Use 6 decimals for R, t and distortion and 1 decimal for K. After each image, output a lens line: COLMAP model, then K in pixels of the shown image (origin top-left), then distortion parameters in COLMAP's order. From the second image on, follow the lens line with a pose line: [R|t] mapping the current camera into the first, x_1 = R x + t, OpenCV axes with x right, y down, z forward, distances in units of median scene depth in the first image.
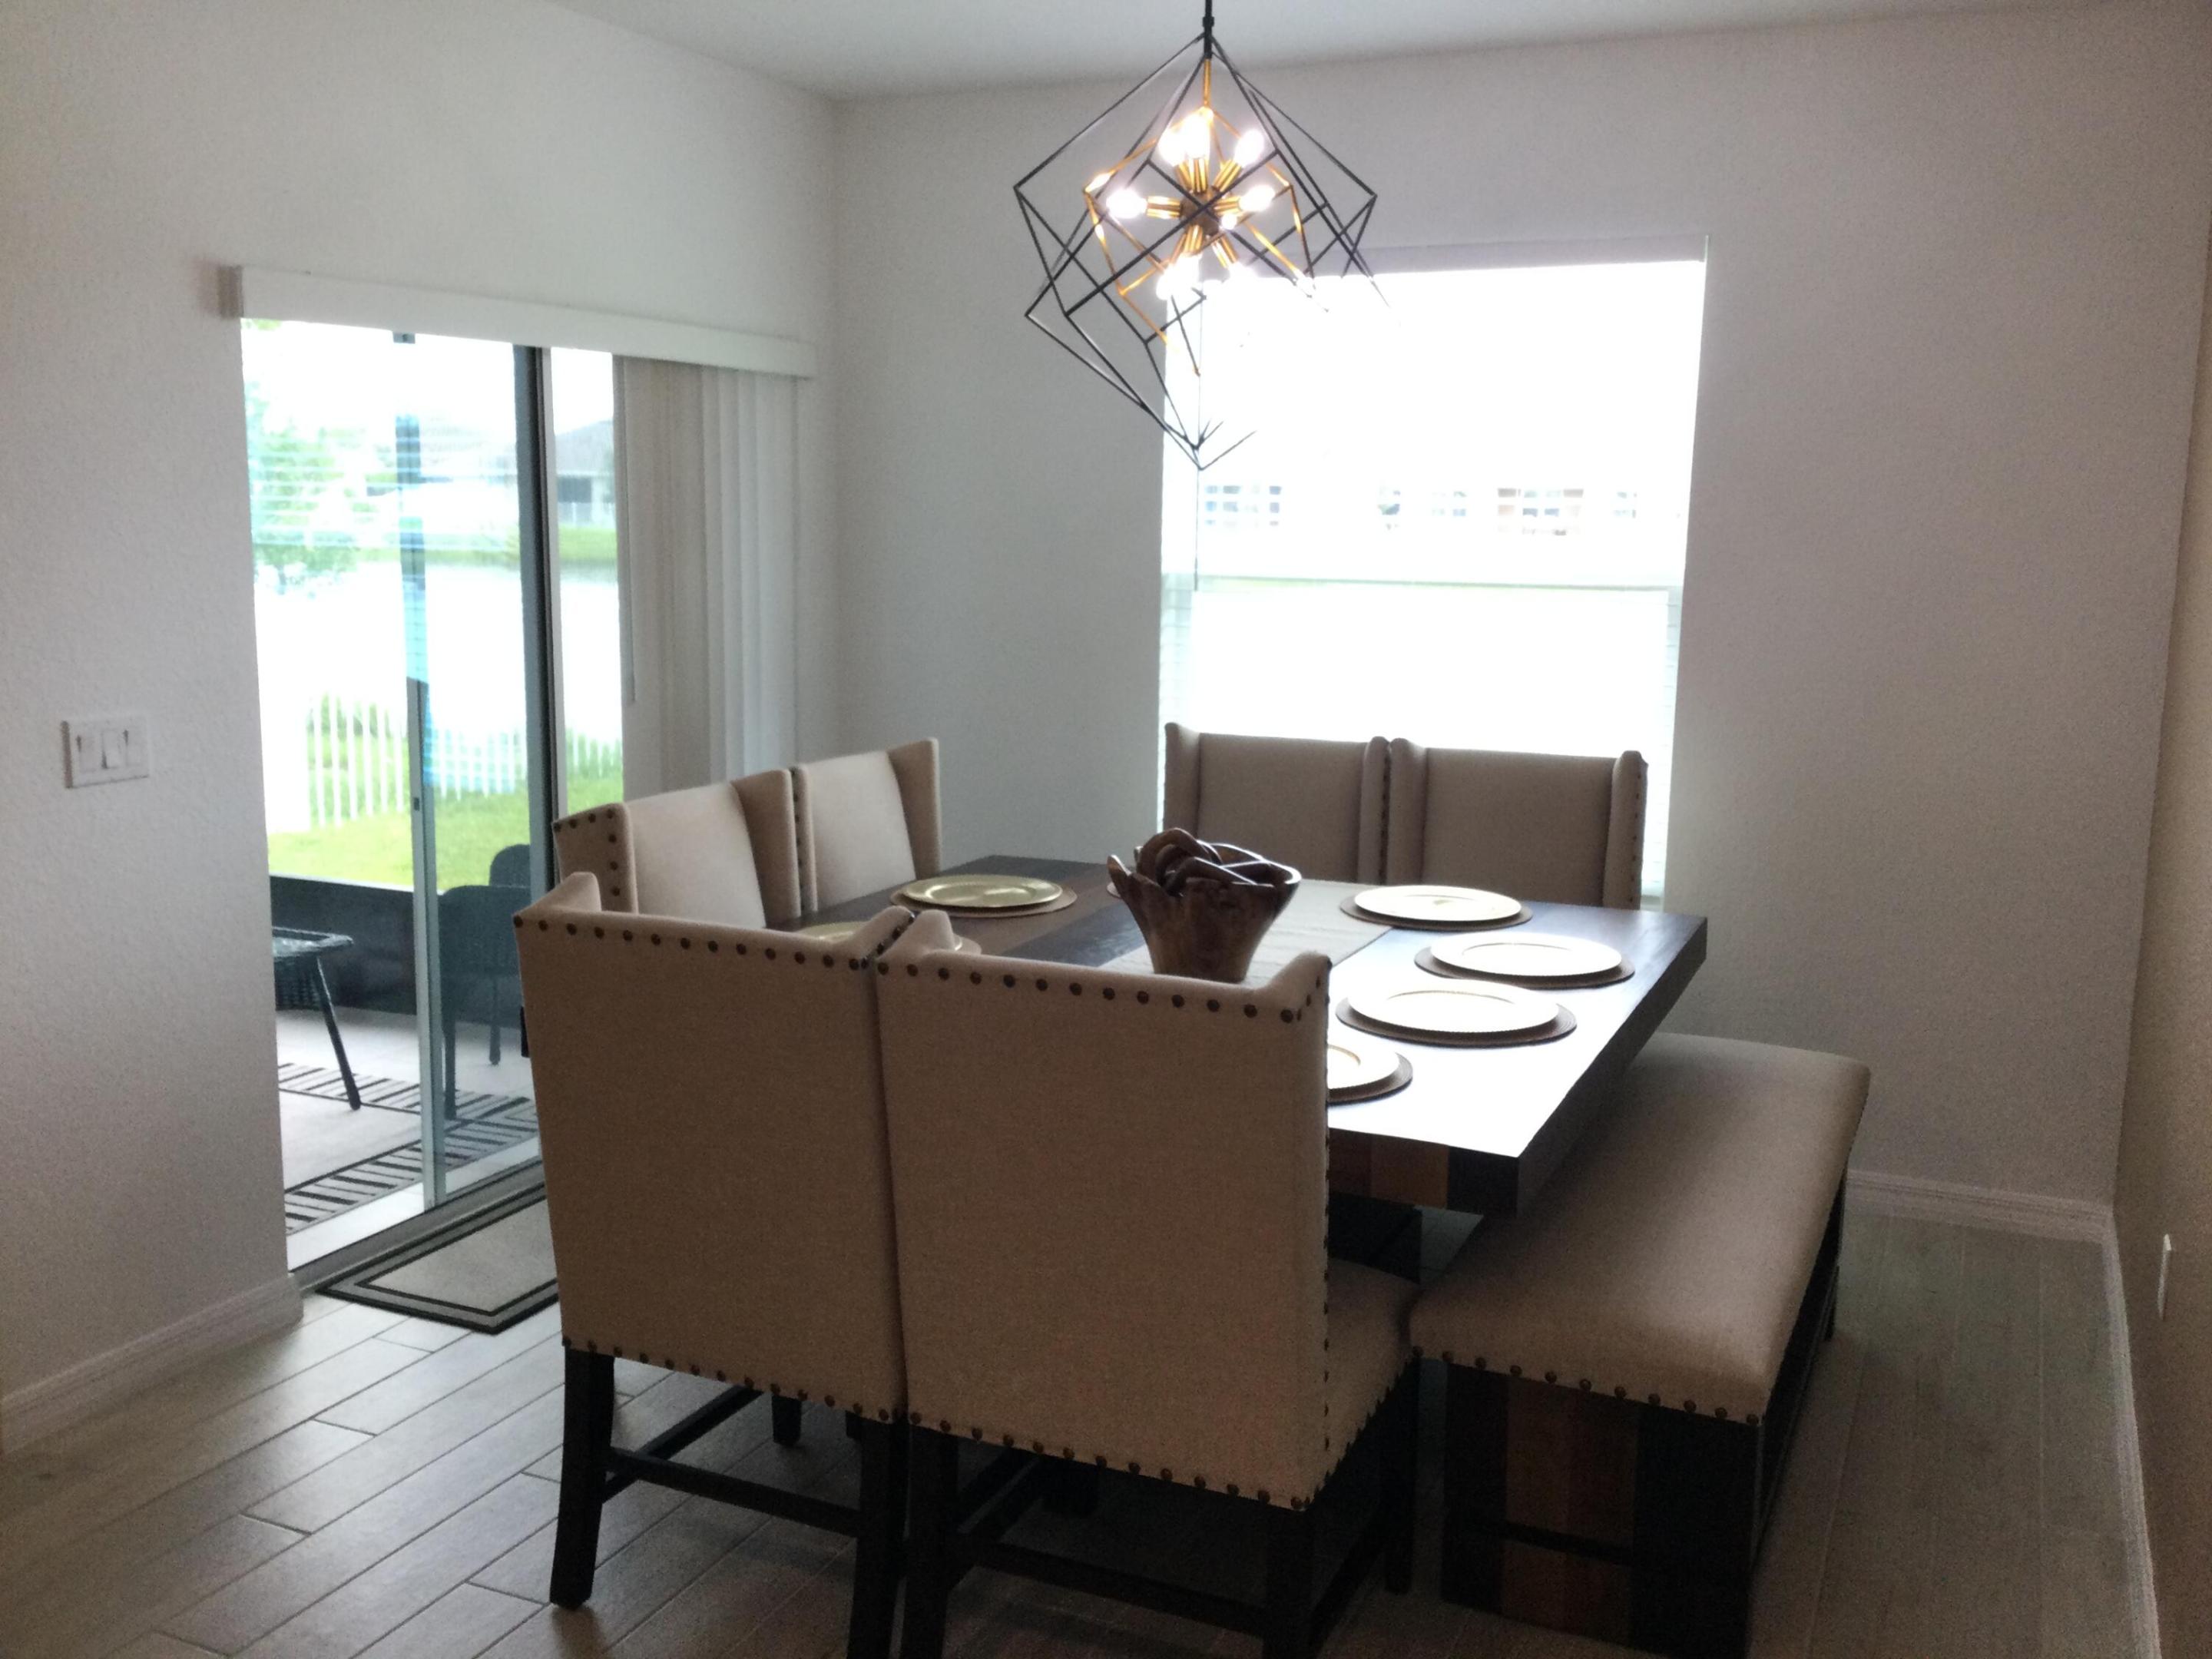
lens RADIAL K [[2006.7, 0, 1086.7], [0, 2006.7, 836.9], [0, 0, 1]] dist [0.030230, 0.000000]
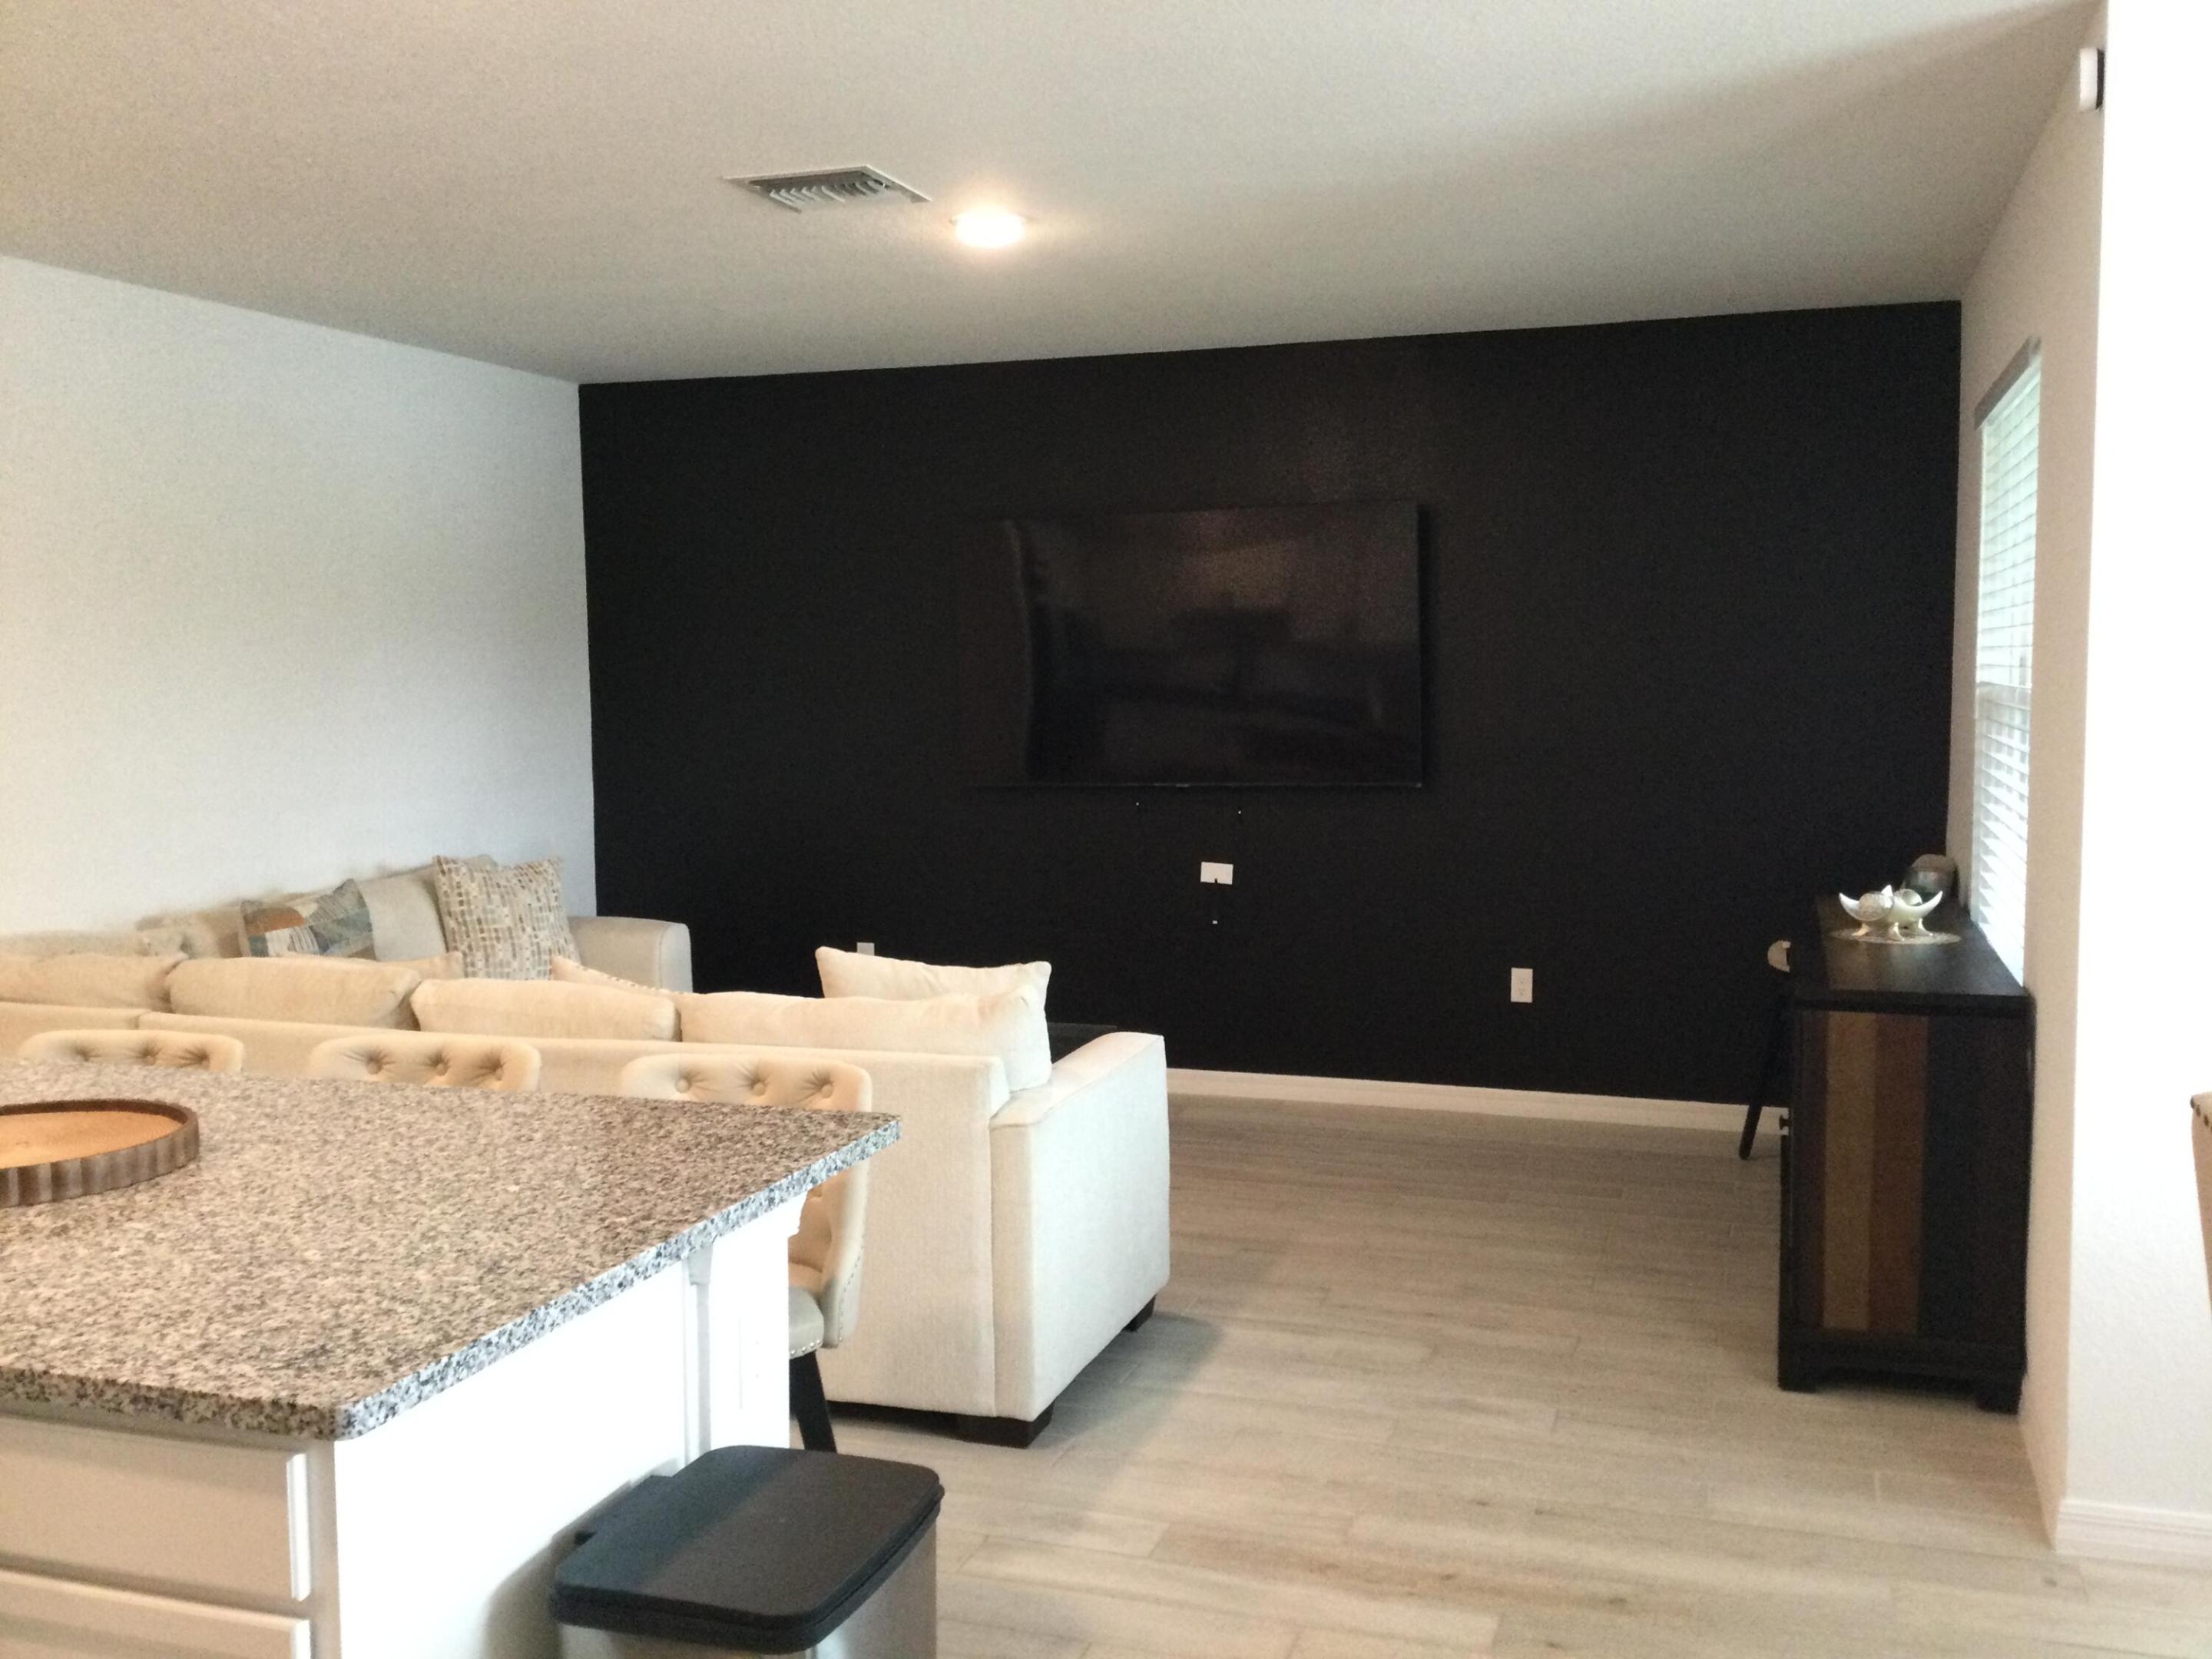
lens RADIAL K [[2006.7, 0, 1126.7], [0, 2006.7, 843.7], [0, 0, 1]] dist [0.030230, 0.000000]
pose [[0.120258, 0.077711, -0.989696, 0.345729], [-0.157583, 0.985786, 0.058256, -0.032242], [0.980156, 0.148953, 0.130795, 0.294036]]
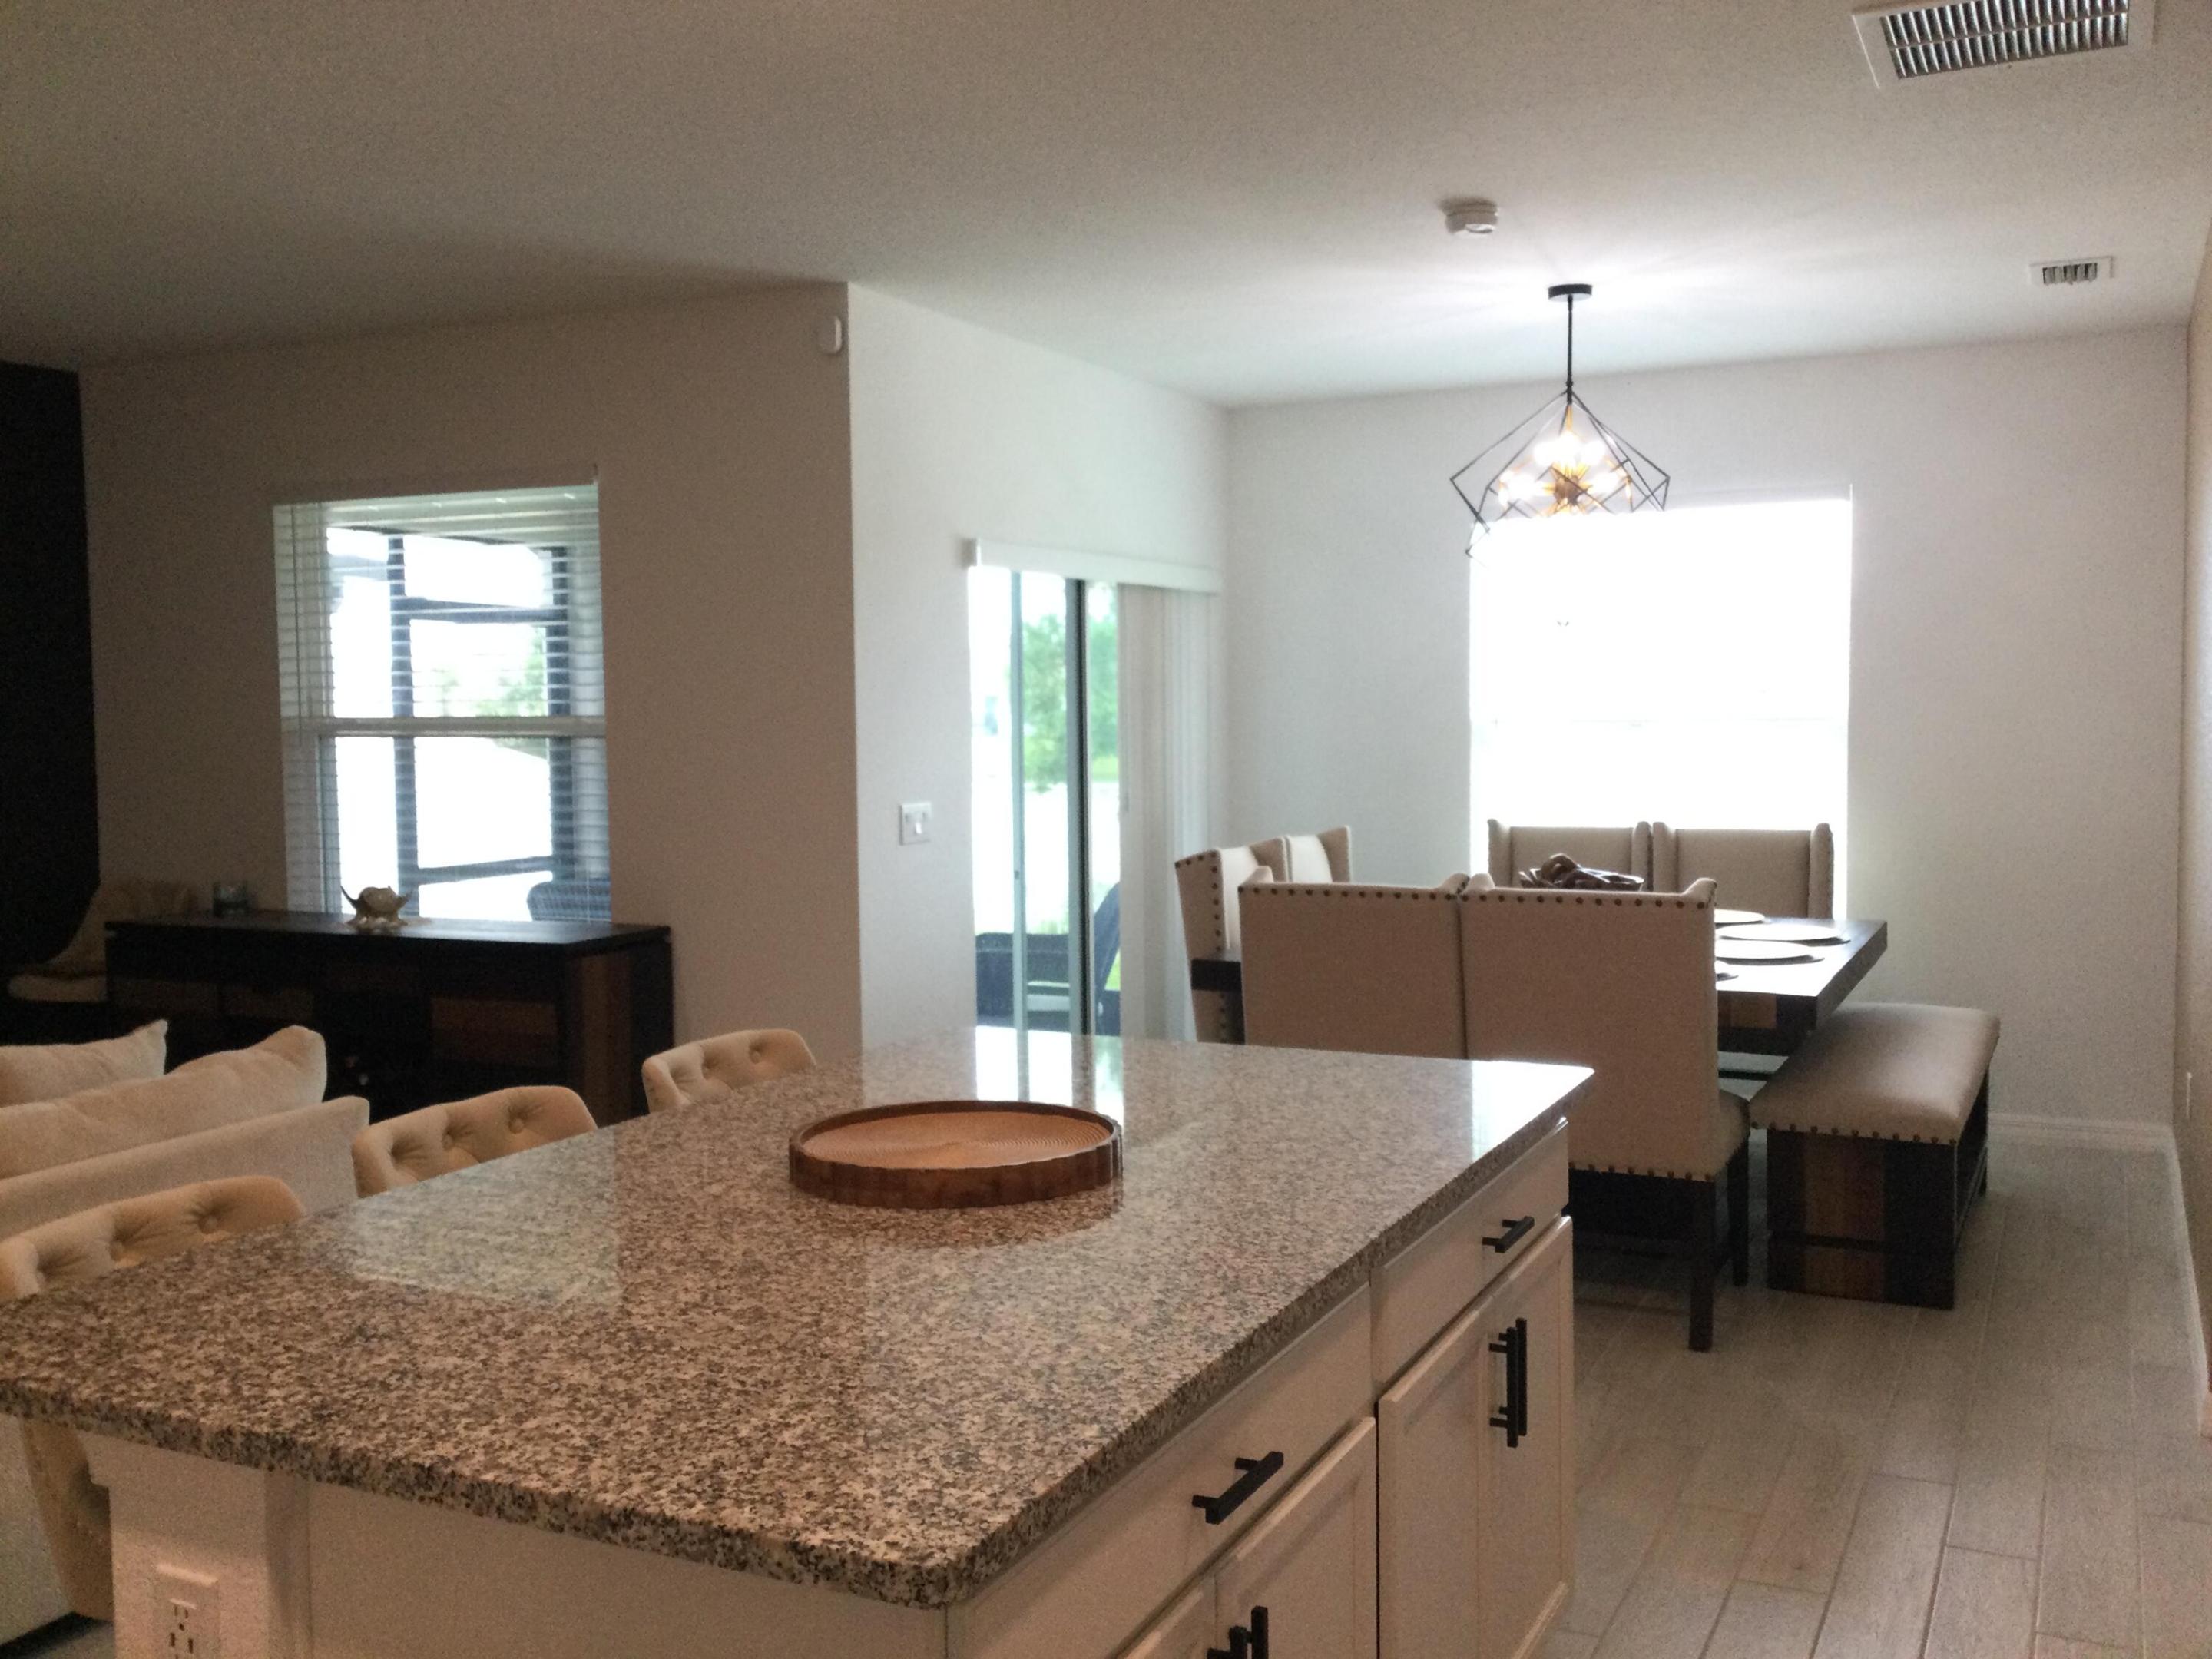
lens RADIAL K [[2006.7, 0, 1090.8], [0, 2006.7, 838.2], [0, 0, 1]] dist [0.030230, 0.000000]
pose [[0.999290, -0.021064, -0.031228, -0.249209], [0.017748, 0.994533, -0.102900, 0.123955], [0.033225, 0.102273, 0.994201, -0.559901]]
